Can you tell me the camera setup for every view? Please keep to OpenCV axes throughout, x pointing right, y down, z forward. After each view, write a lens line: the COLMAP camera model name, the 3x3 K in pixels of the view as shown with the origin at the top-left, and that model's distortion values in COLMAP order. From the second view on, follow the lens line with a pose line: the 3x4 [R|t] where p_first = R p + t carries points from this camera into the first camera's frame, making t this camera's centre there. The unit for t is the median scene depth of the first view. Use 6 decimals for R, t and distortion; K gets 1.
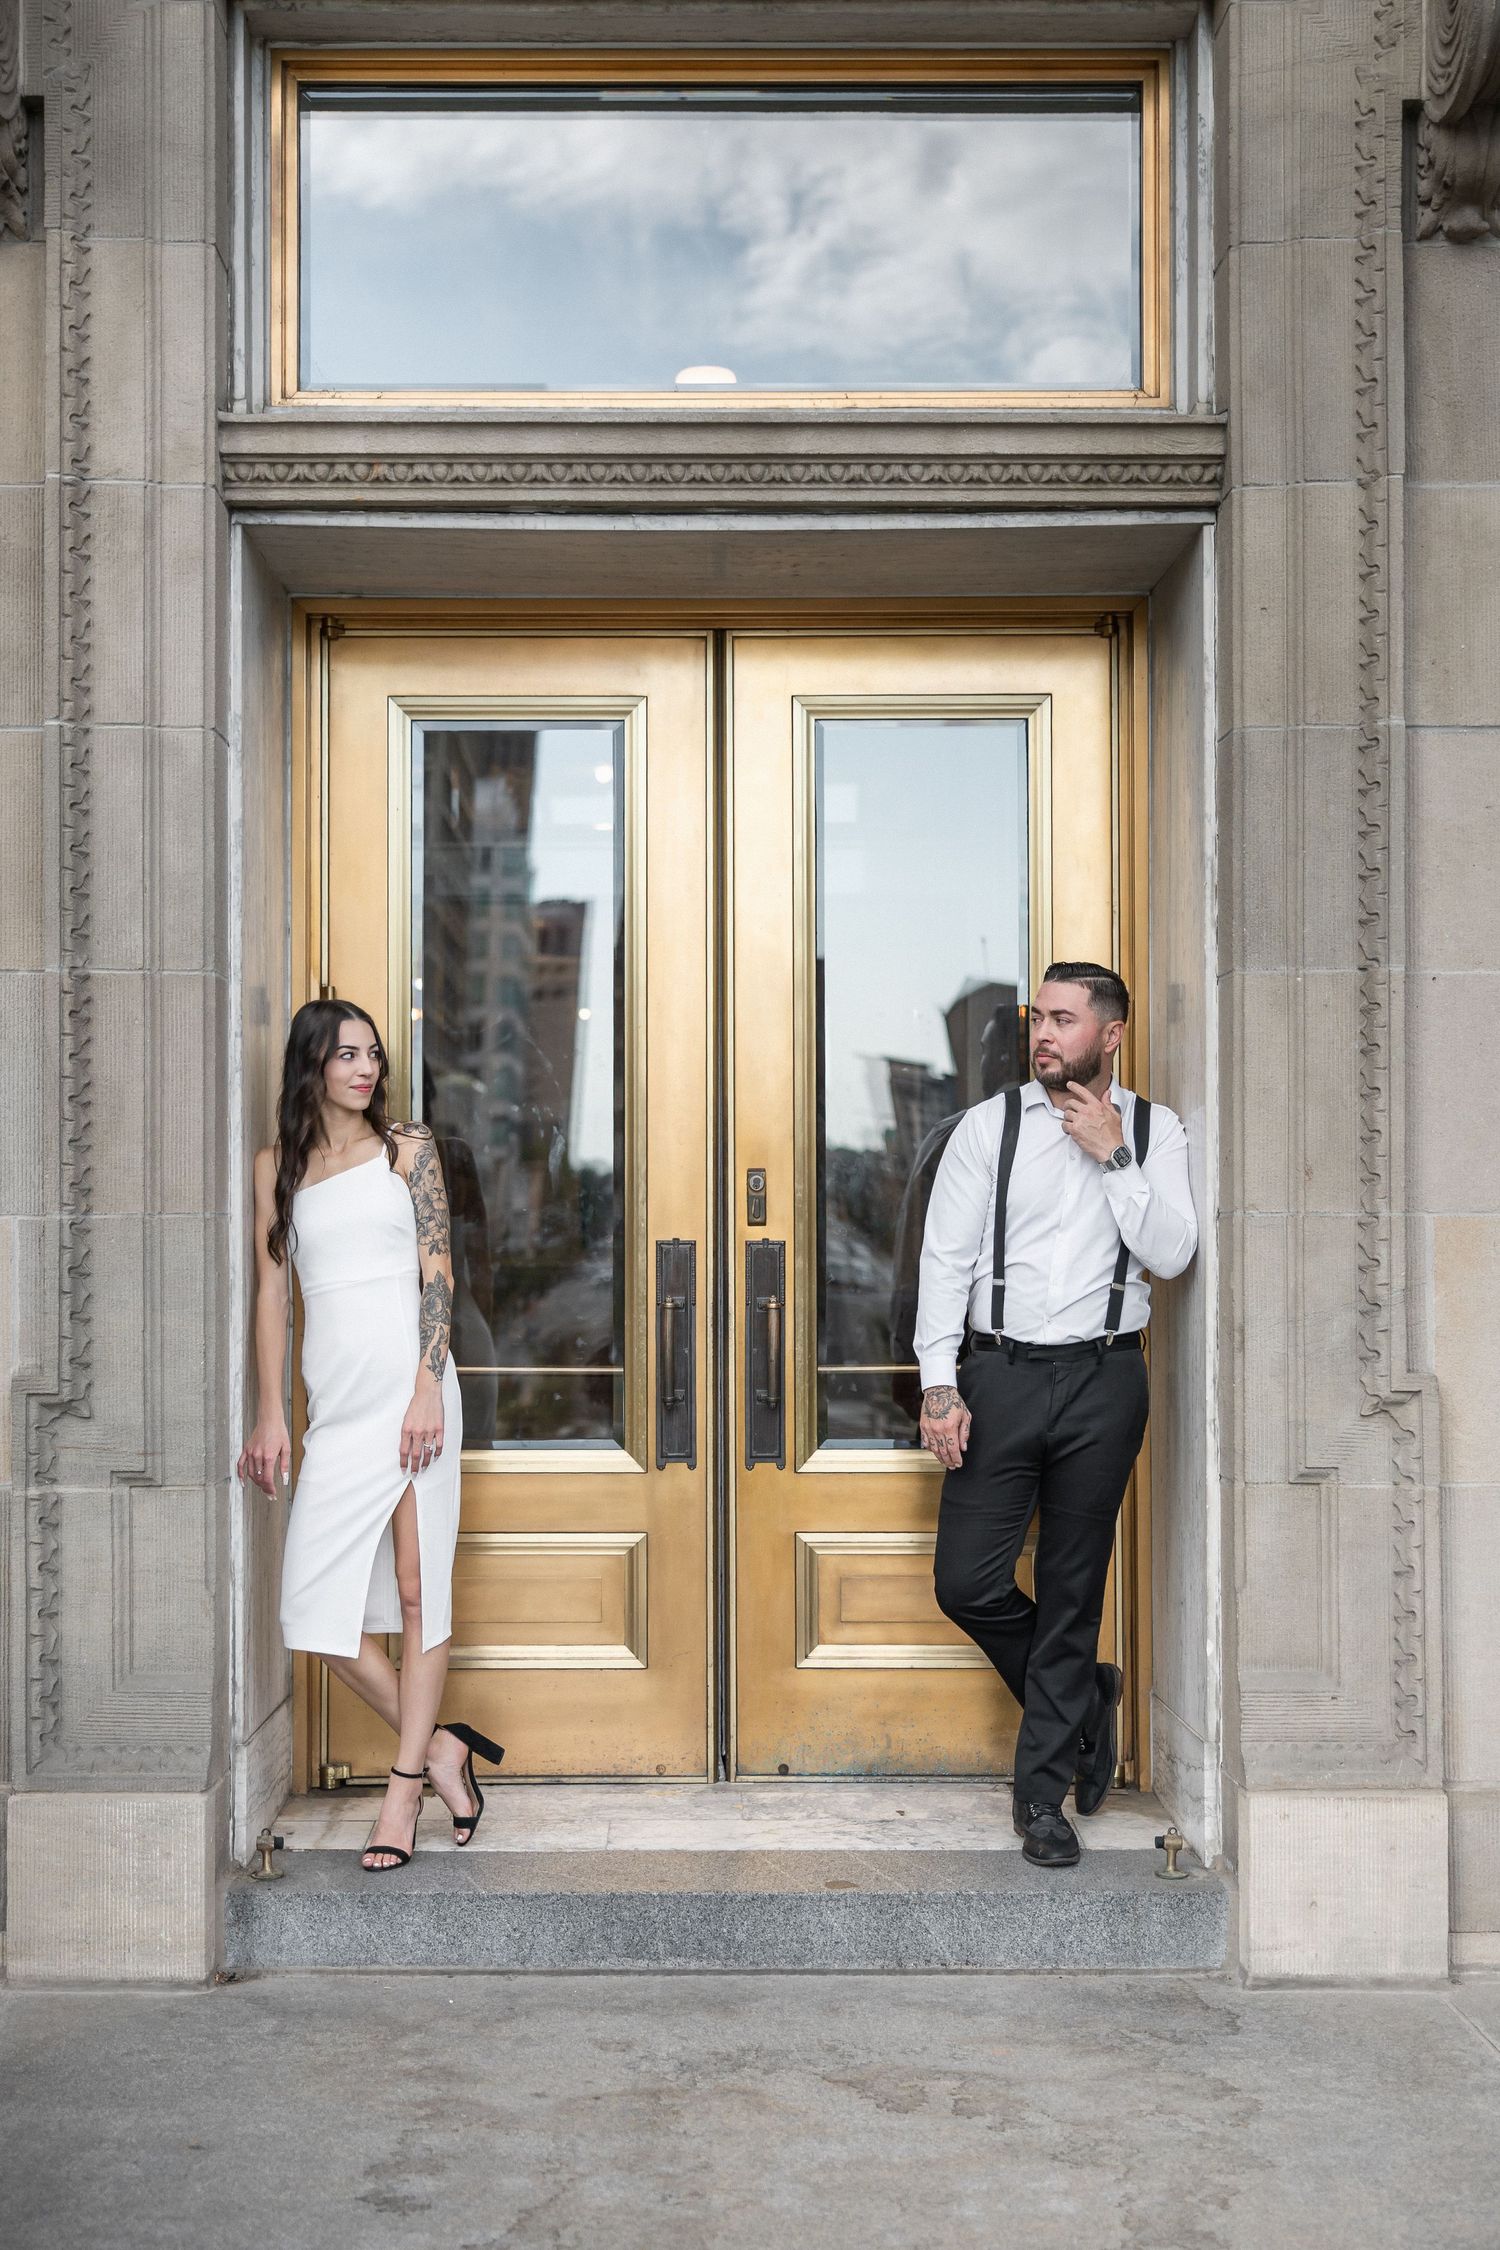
lens RADIAL K [[3045.7, 0, 759.1], [0, 3045.7, 1237.2], [0, 0, 1]] dist [-0.000233, 0.021544]
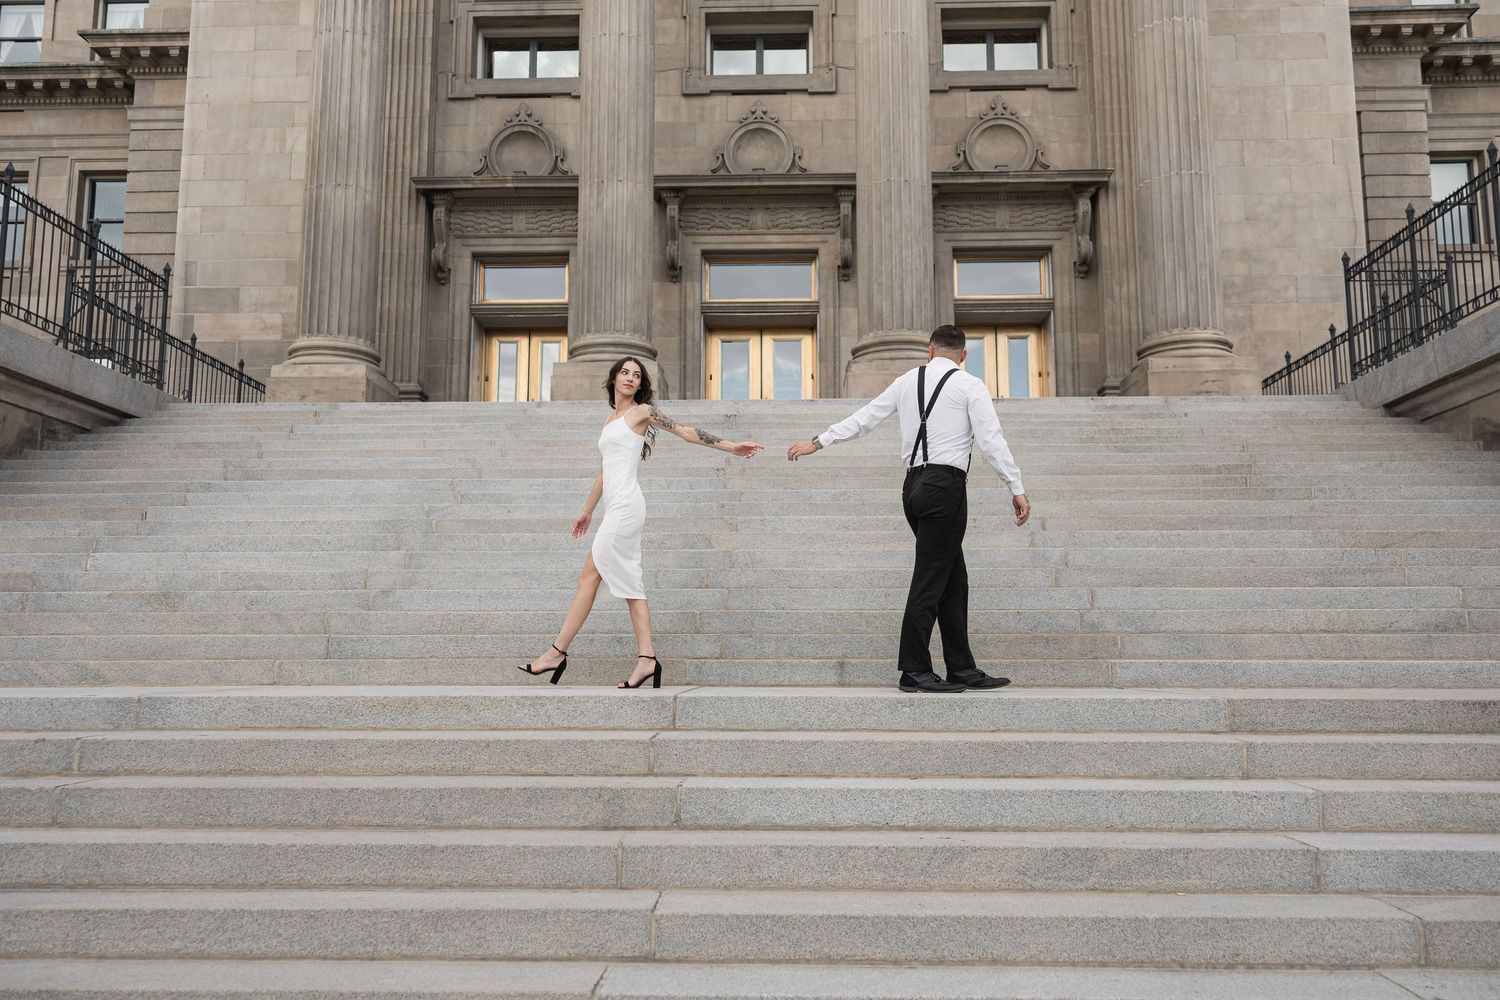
lens RADIAL K [[1225.4, 0, 750.0], [0, 1225.4, 500.0], [0, 0, 1]] dist [0.010736, 0.000116]
pose [[0.999289, -0.002438, -0.037634, 0.090209], [-0.002642, 0.990934, -0.134322, 0.755027], [0.037620, 0.134326, 0.990223, -2.364150]]
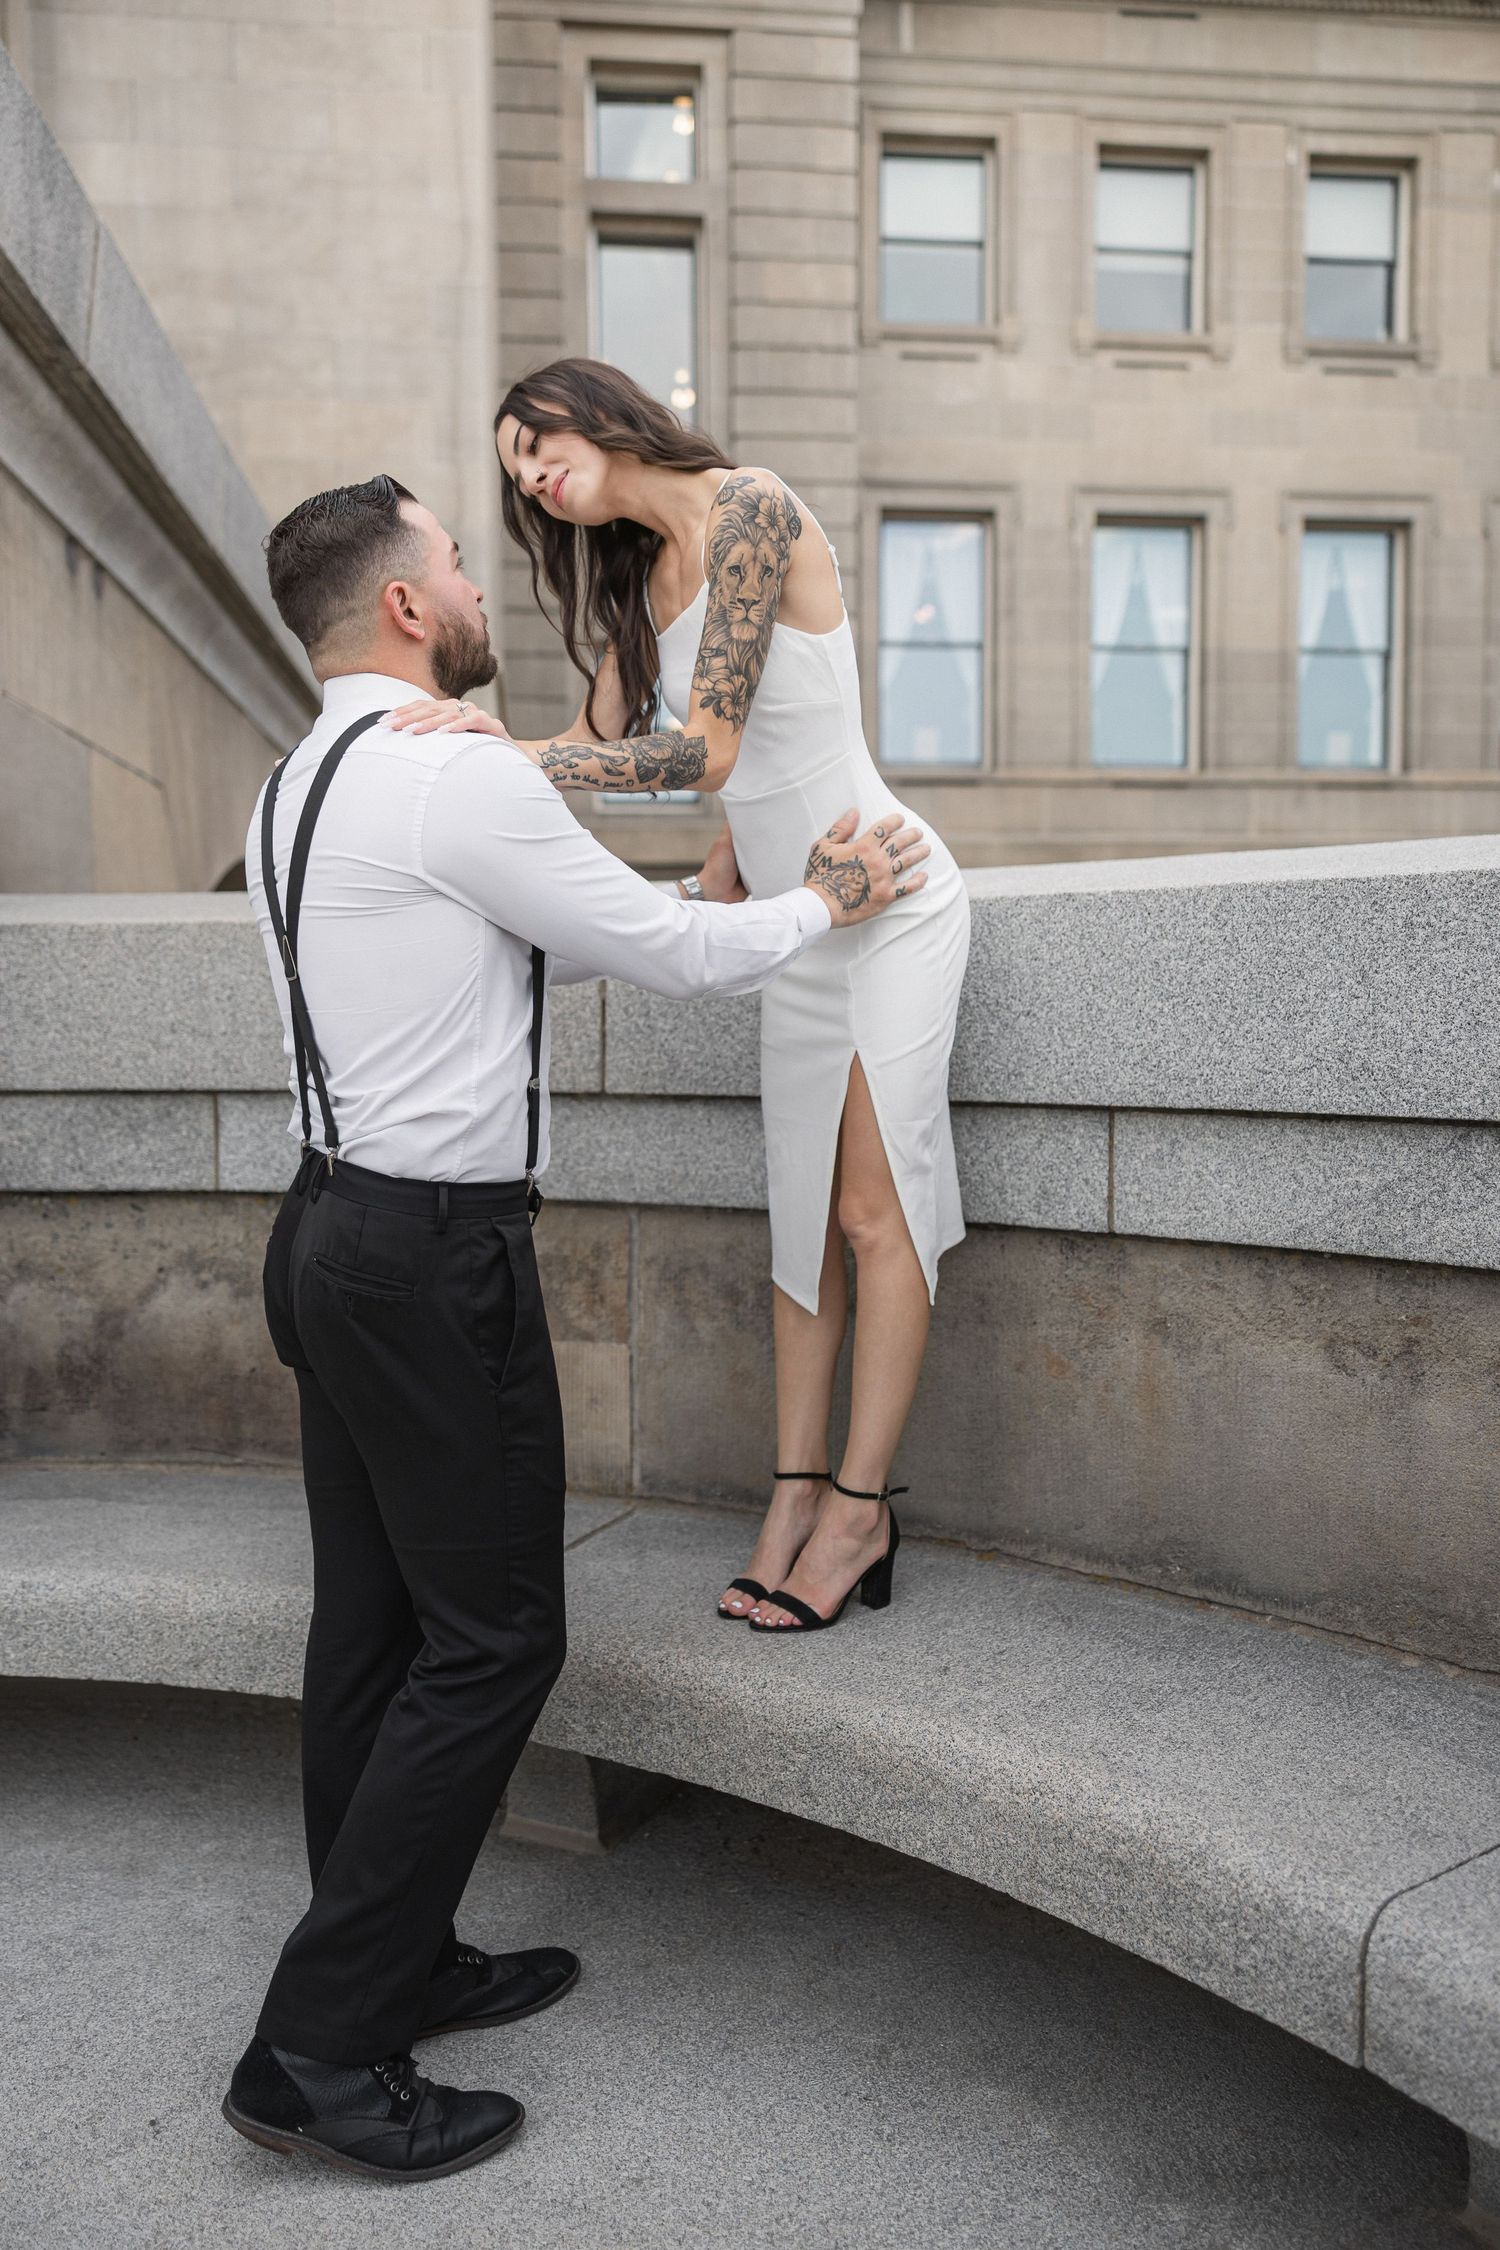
lens RADIAL K [[1838.1, 0, 751.1], [0, 1838.1, 1139.3], [0, 0, 1]] dist [0.010736, 0.000116]
pose [[0.994445, -0.009145, 0.104858, 1.769243], [0.003098, 0.998330, 0.057692, 0.590748], [-0.105210, -0.057047, 0.992812, -1.539059]]
